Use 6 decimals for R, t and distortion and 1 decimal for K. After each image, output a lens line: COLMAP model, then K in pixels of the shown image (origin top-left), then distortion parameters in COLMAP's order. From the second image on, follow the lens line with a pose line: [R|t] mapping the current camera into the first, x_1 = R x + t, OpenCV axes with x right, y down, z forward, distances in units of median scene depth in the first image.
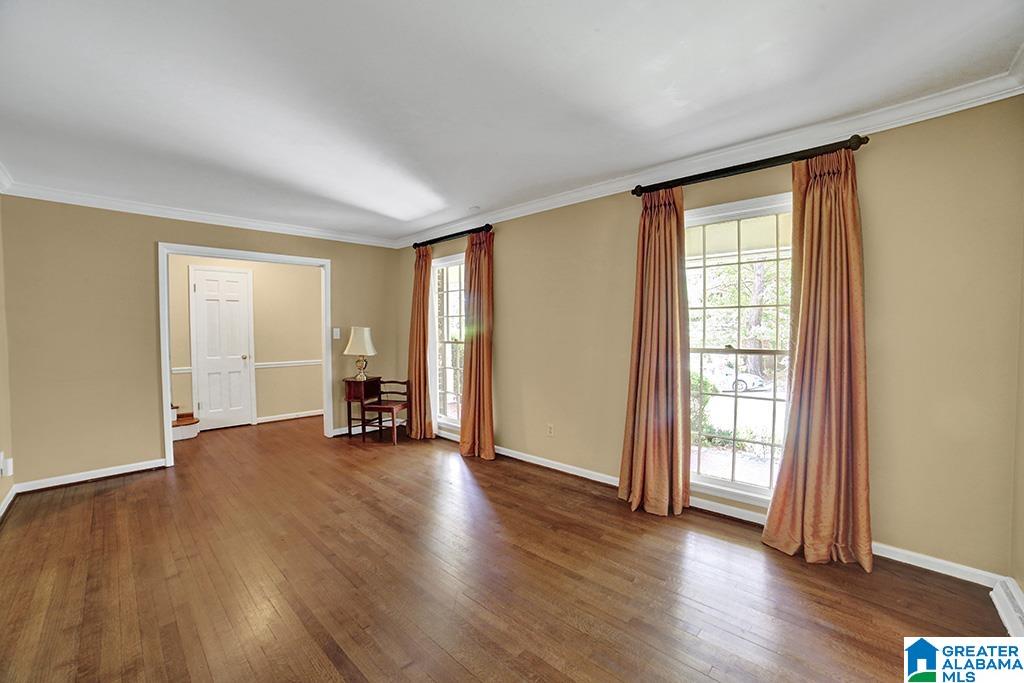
lens RADIAL K [[420.8, 0, 512.6], [0, 420.8, 342.2], [0, 0, 1]] dist [-0.046449, 0.005866]
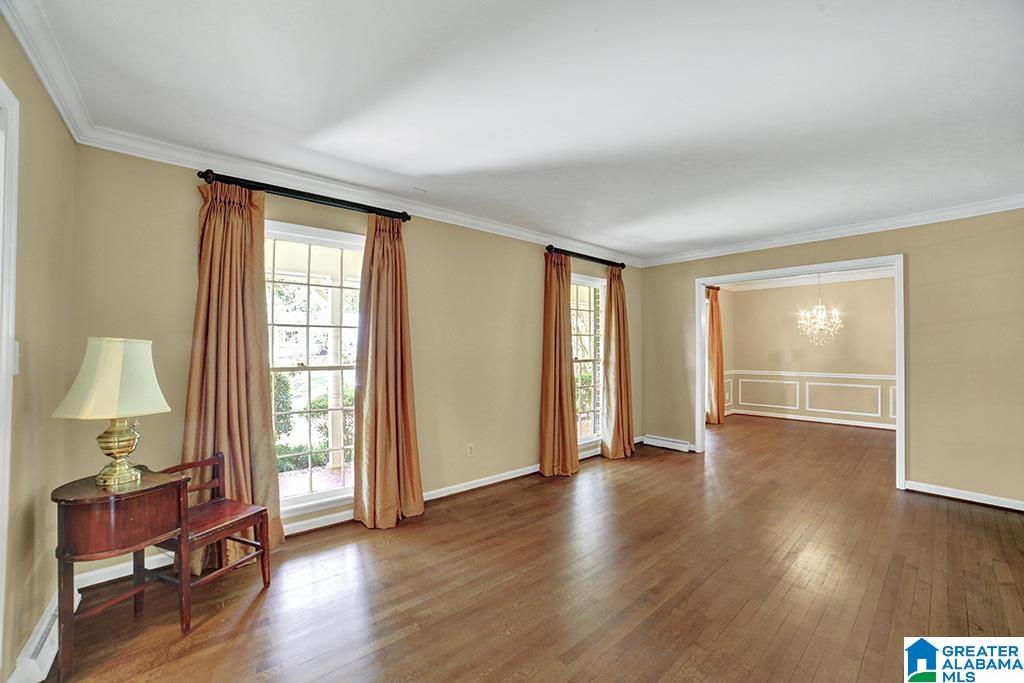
lens RADIAL K [[396.2, 0, 512.2], [0, 396.2, 341.7], [0, 0, 1]] dist [-0.013010, 0.000313]
pose [[0.138817, 0.017234, 0.990168, -0.653686], [0.026992, 0.999411, -0.021179, -0.017091], [-0.989950, 0.029667, 0.138270, 0.611138]]
